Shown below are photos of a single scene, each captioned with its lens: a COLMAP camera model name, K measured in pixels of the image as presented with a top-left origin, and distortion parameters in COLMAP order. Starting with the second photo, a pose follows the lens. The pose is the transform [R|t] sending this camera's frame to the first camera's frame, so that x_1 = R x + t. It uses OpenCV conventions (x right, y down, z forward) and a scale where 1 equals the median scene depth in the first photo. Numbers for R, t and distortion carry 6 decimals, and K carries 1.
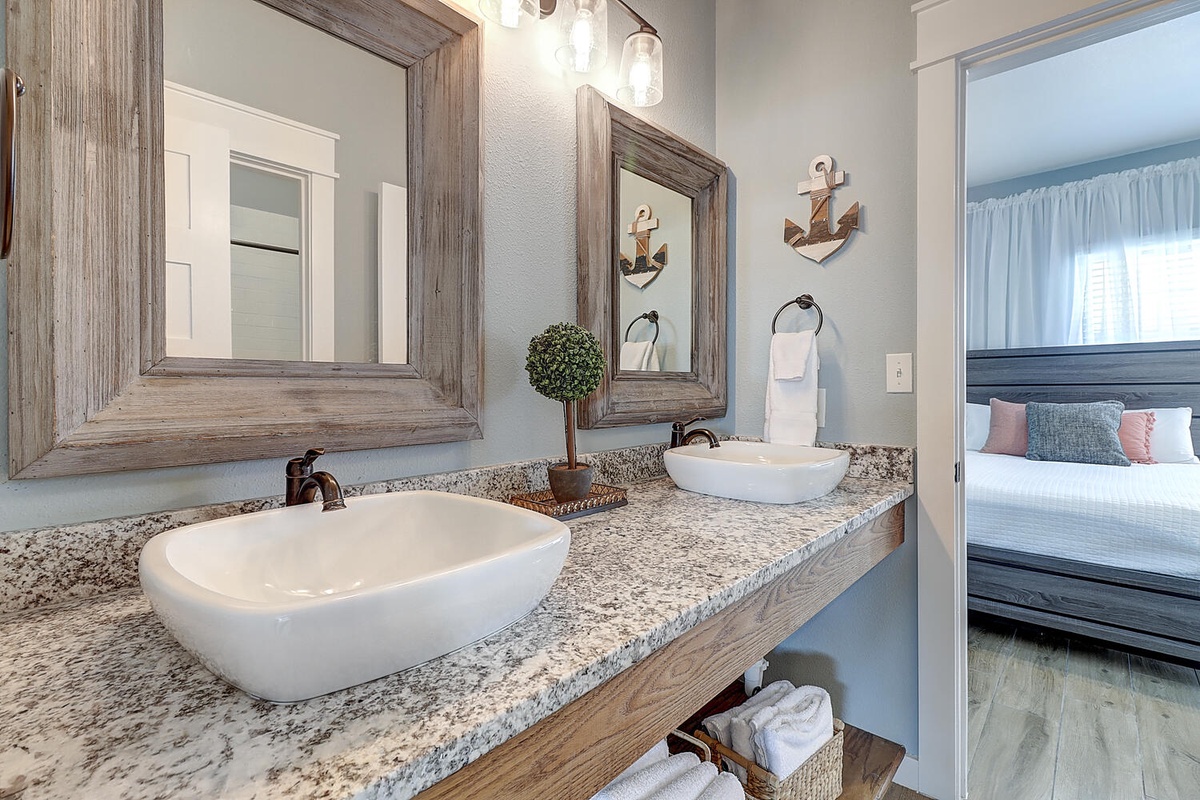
lens RADIAL K [[554.9, 0, 599.8], [0, 554.9, 391.0], [0, 0, 1]] dist [0.000653, -0.000396]
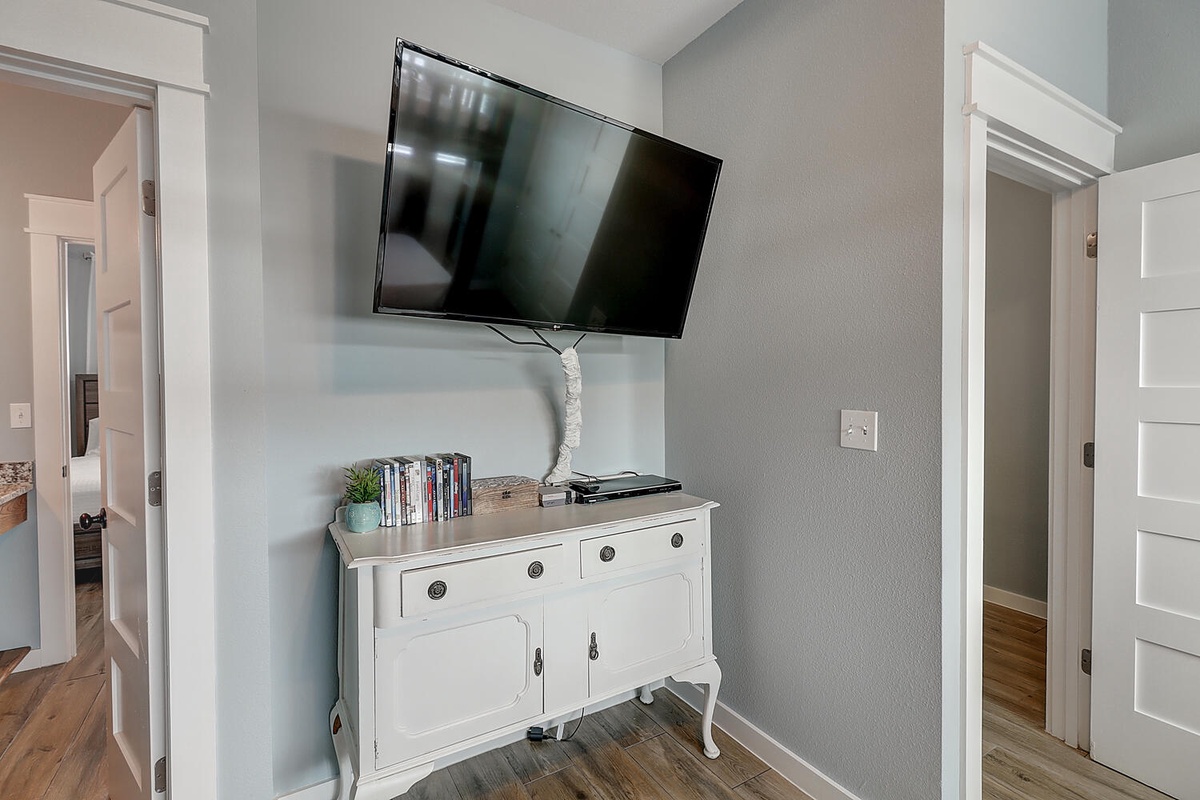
lens RADIAL K [[554.9, 0, 598.8], [0, 554.9, 397.0], [0, 0, 1]] dist [0.000653, -0.000396]
pose [[0.269414, -0.014696, 0.962912, -0.552211], [0.013080, 0.999847, 0.011600, -0.083549], [-0.962936, 0.009469, 0.269565, -1.038546]]
